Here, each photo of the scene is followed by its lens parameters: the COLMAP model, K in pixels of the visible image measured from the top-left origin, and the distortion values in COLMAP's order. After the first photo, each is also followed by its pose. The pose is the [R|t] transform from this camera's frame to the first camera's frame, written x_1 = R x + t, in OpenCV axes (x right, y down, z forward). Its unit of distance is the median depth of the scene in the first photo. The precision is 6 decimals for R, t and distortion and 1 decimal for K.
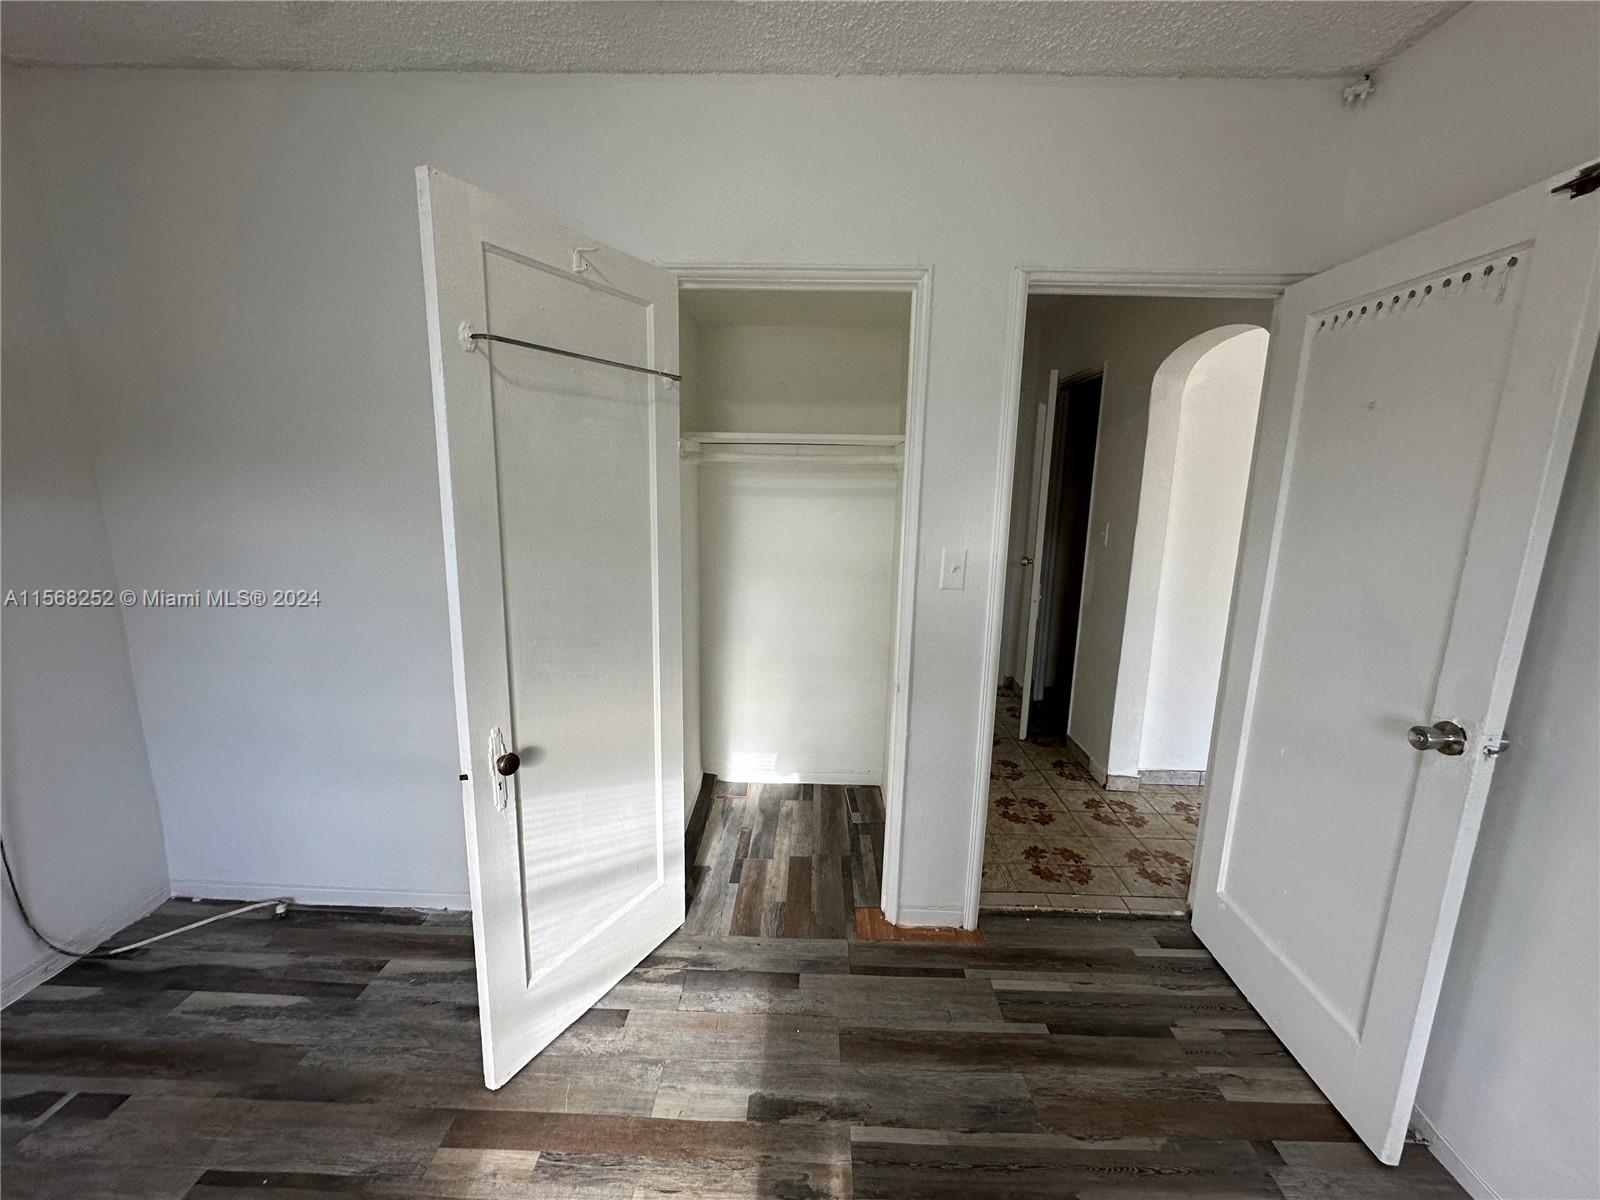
lens RADIAL K [[640.5, 0, 799.7], [0, 640.5, 599.7], [0, 0, 1]] dist [-0.001264, 0.000084]
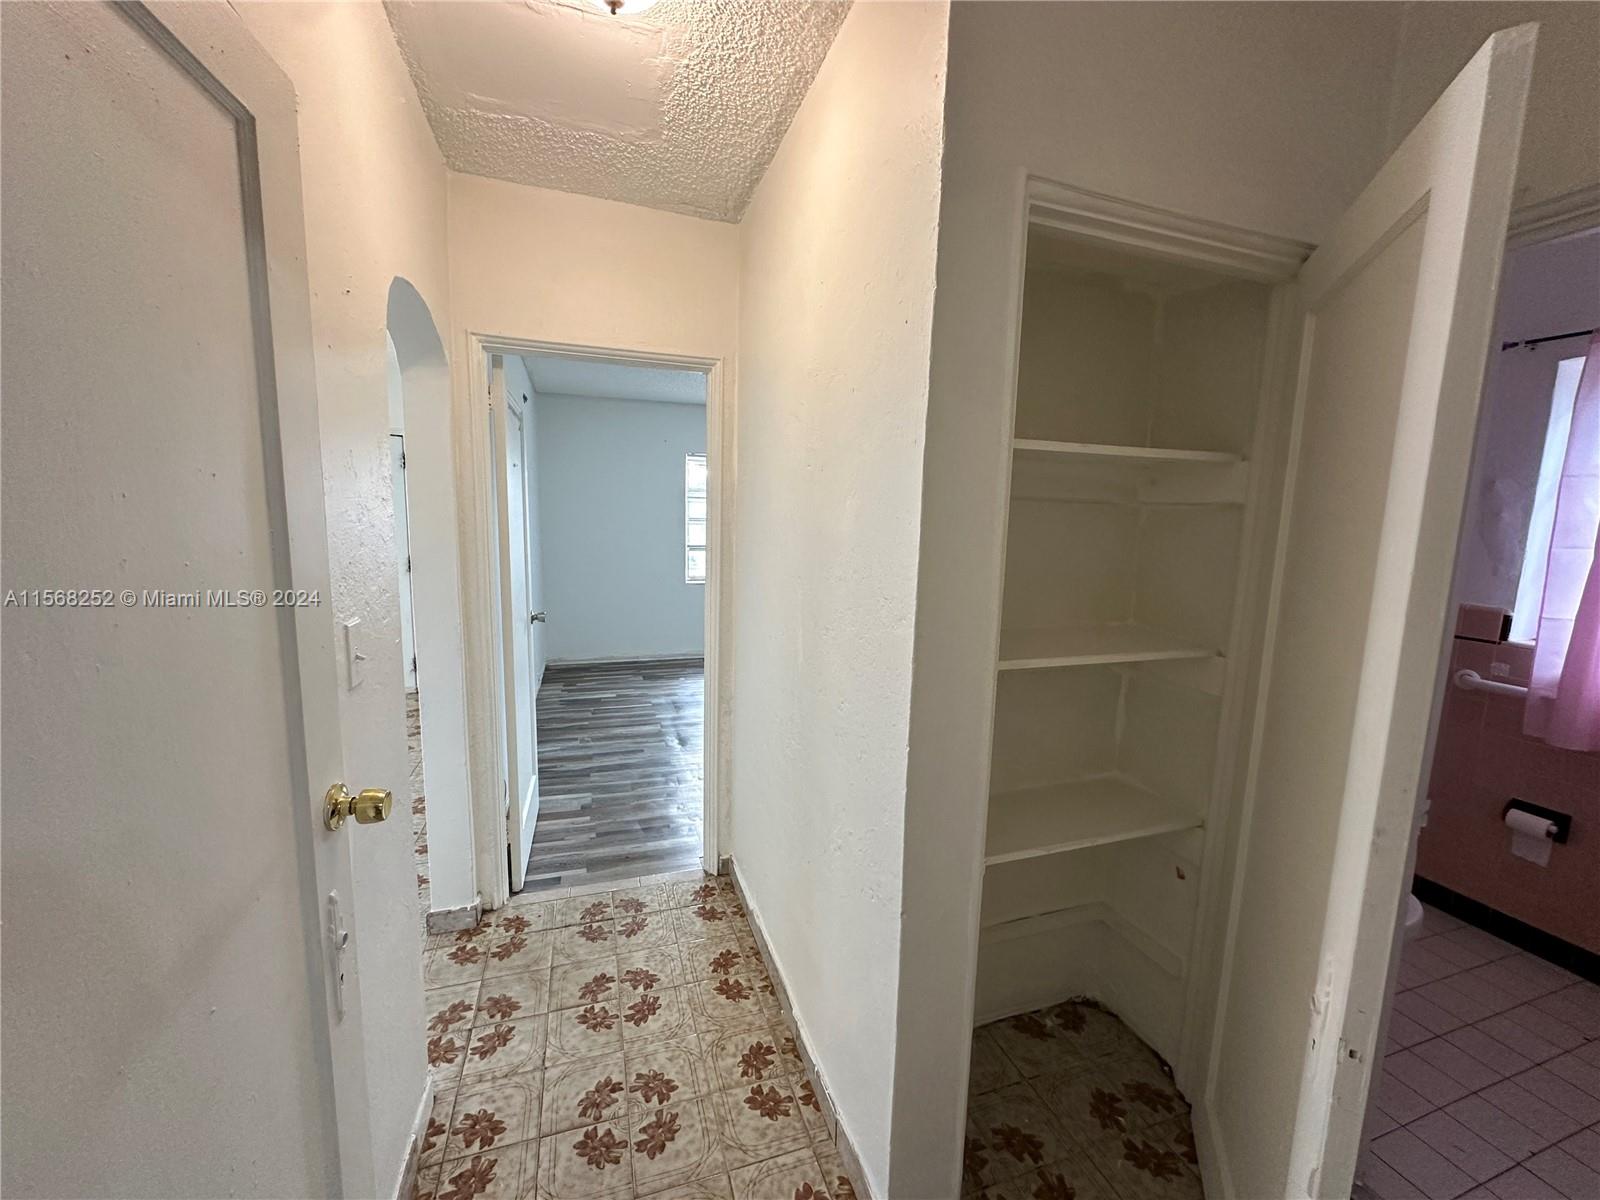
lens RADIAL K [[640.5, 0, 804.0], [0, 640.5, 600.9], [0, 0, 1]] dist [-0.001264, 0.000084]
pose [[-0.937809, 0.001407, -0.347149, 0.620658], [-0.109556, 0.947690, 0.299801, -0.458548], [0.329412, 0.319189, -0.888598, 2.370510]]
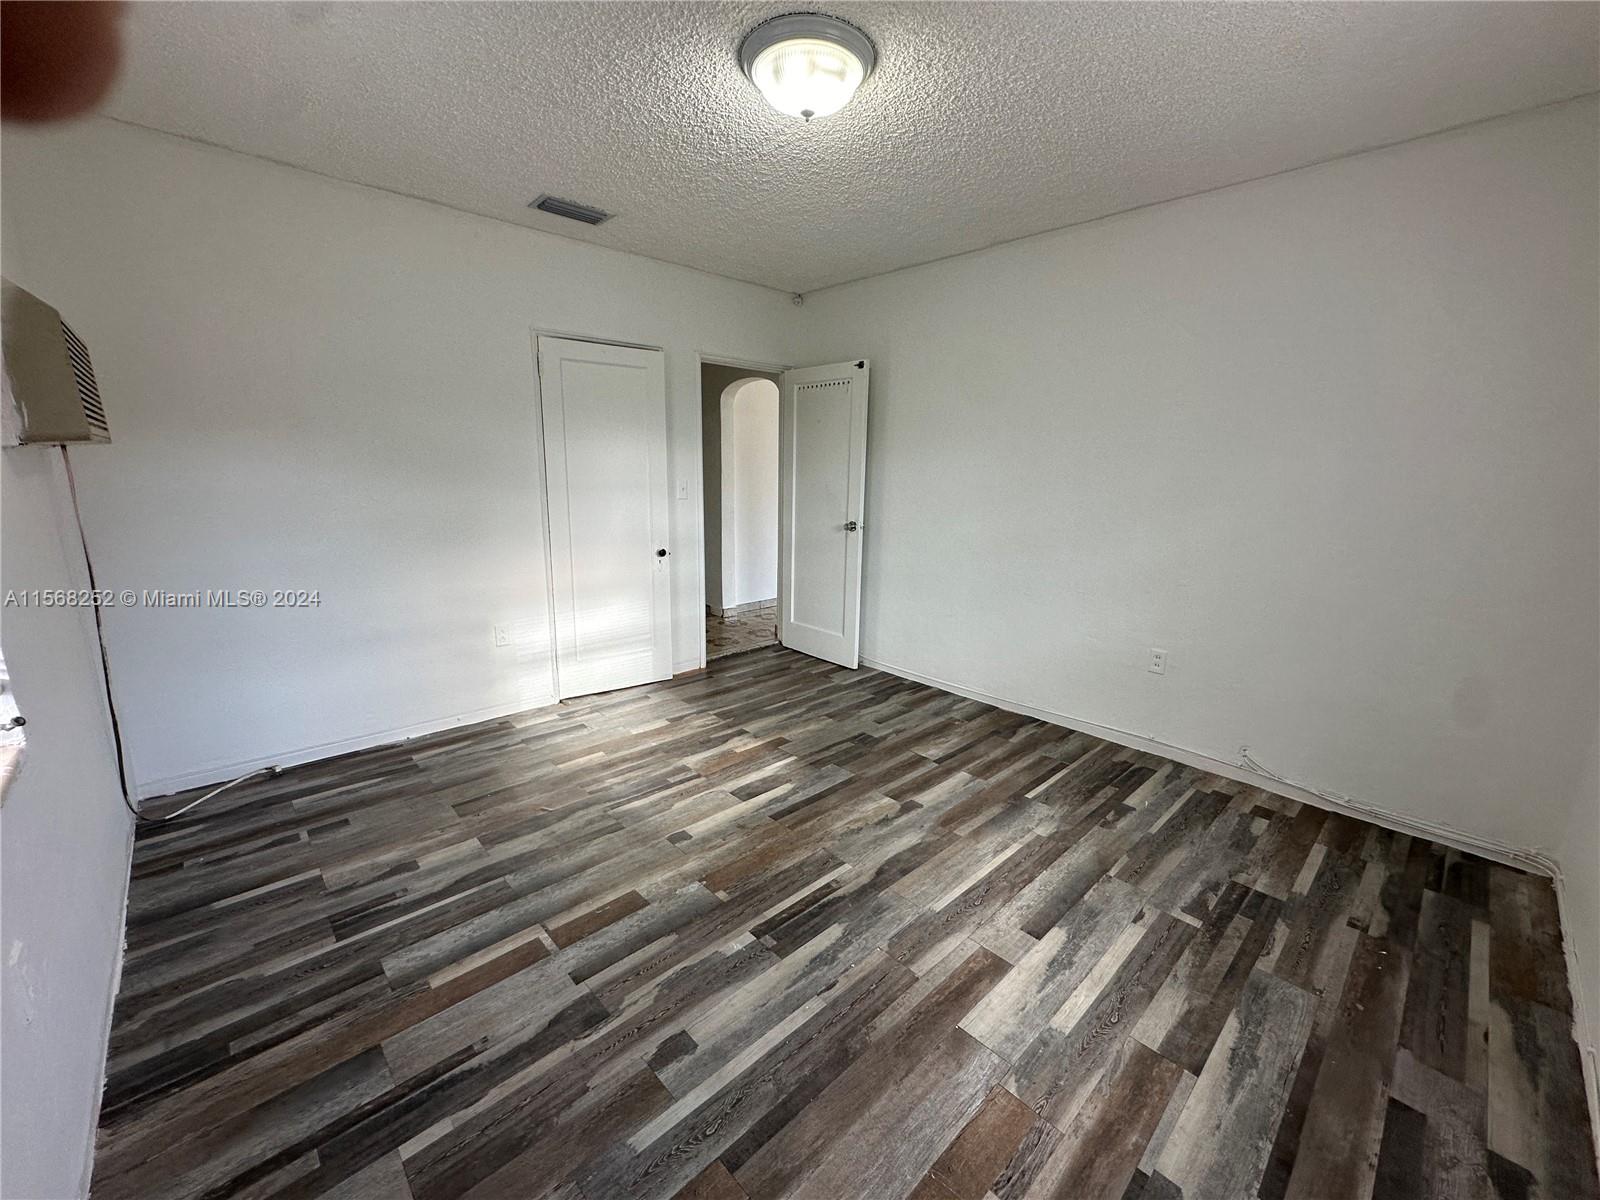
lens RADIAL K [[640.5, 0, 802.5], [0, 640.5, 598.6], [0, 0, 1]] dist [-0.001264, 0.000084]
pose [[0.712305, -0.153634, 0.684849, -1.027737], [0.130546, 0.987723, 0.085799, 0.188516], [-0.689623, 0.028289, 0.723616, -0.828925]]
